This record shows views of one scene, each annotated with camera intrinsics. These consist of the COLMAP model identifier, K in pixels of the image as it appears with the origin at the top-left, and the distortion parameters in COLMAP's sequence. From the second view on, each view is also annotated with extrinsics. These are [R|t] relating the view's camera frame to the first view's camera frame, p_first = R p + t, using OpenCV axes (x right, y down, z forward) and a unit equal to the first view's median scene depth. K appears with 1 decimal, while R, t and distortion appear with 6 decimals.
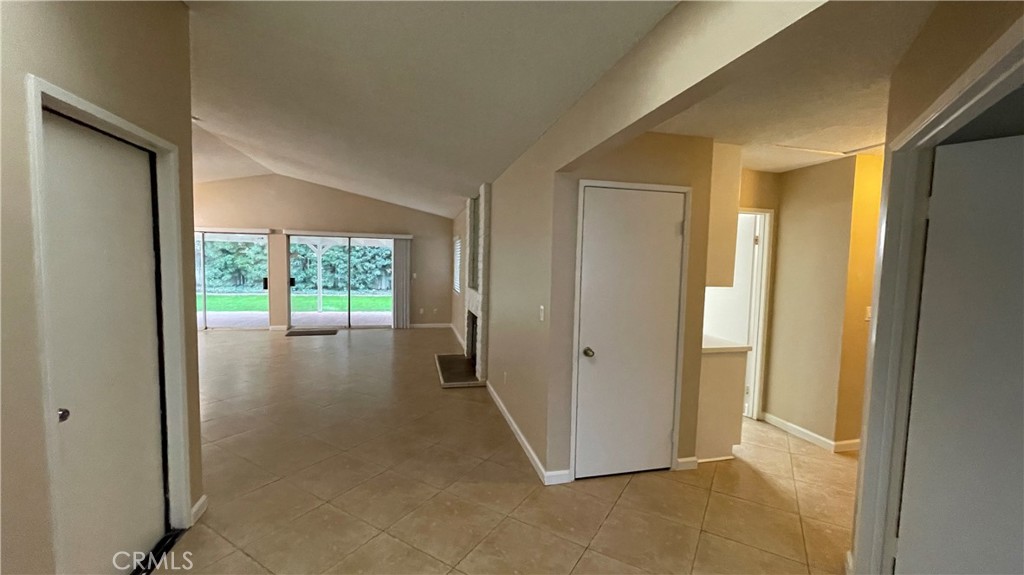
lens RADIAL K [[413.0, 0, 510.5], [0, 413.0, 289.2], [0, 0, 1]] dist [-0.003287, -0.000380]
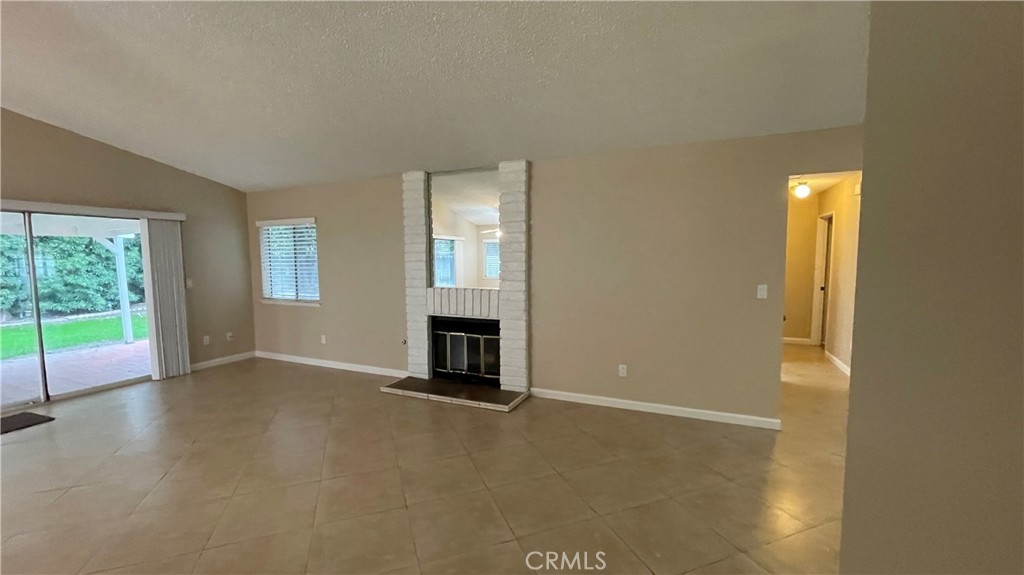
lens RADIAL K [[422.9, 0, 512.0], [0, 422.9, 287.5], [0, 0, 1]] dist [0.000111, 0.000022]
pose [[0.616201, -0.085286, 0.782958, -0.428394], [0.074536, 0.995973, 0.049828, -0.022455], [-0.784054, 0.027655, 0.620076, 0.265524]]
